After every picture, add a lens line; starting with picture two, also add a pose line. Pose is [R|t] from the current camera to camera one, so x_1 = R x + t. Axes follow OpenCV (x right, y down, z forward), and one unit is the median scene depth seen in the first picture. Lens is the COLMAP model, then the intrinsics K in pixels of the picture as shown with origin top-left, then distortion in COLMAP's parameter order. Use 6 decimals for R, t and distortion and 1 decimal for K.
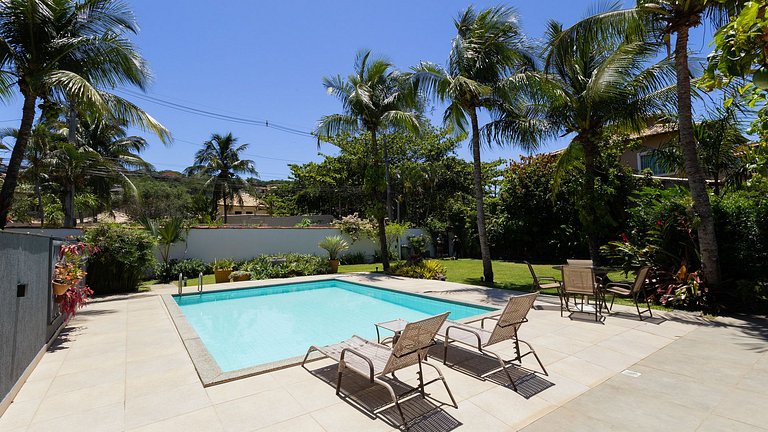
lens RADIAL K [[354.8, 0, 384.0], [0, 354.8, 216.0], [0, 0, 1]] dist [0.000051, -0.001543]
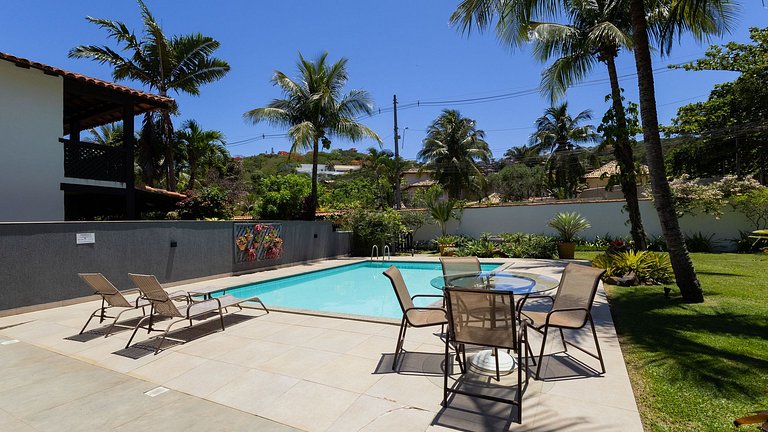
lens RADIAL K [[354.8, 0, 384.0], [0, 354.8, 216.0], [0, 0, 1]] dist [0.000051, -0.001543]
pose [[0.449419, -0.007049, -0.893293, 1.800192], [0.073123, 0.996903, 0.028921, 0.049513], [0.890323, -0.078318, 0.448542, 1.209522]]
